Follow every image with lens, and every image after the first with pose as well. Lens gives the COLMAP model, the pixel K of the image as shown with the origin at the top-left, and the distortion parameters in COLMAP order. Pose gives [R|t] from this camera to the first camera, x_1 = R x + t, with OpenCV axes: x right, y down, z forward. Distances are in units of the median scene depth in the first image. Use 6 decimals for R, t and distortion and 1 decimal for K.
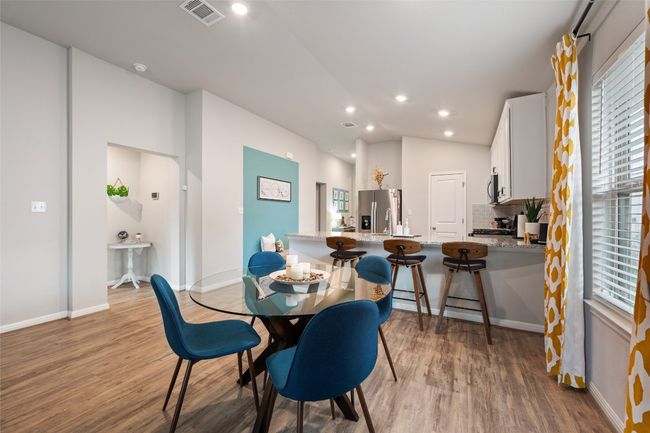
lens RADIAL K [[268.3, 0, 323.7], [0, 268.3, 215.4], [0, 0, 1]] dist [-0.001110, 0.000002]
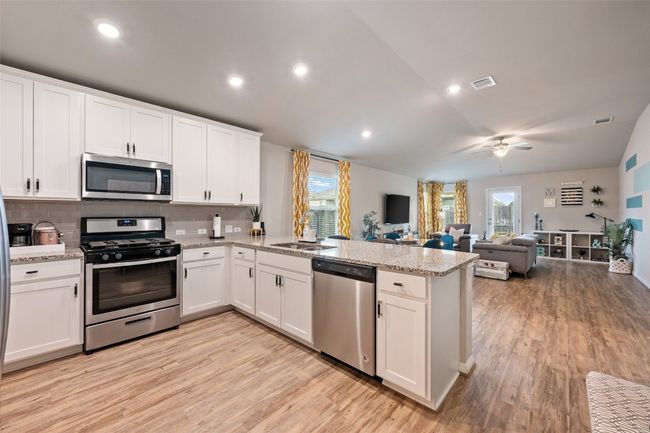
lens RADIAL K [[257.6, 0, 326.3], [0, 257.6, 212.9], [0, 0, 1]] dist [0.000630, 0.000011]
pose [[-0.968101, -0.002998, 0.250541, 0.030939], [-0.004867, 0.999965, -0.006838, -0.015895], [-0.250512, -0.007840, -0.968082, 2.367275]]
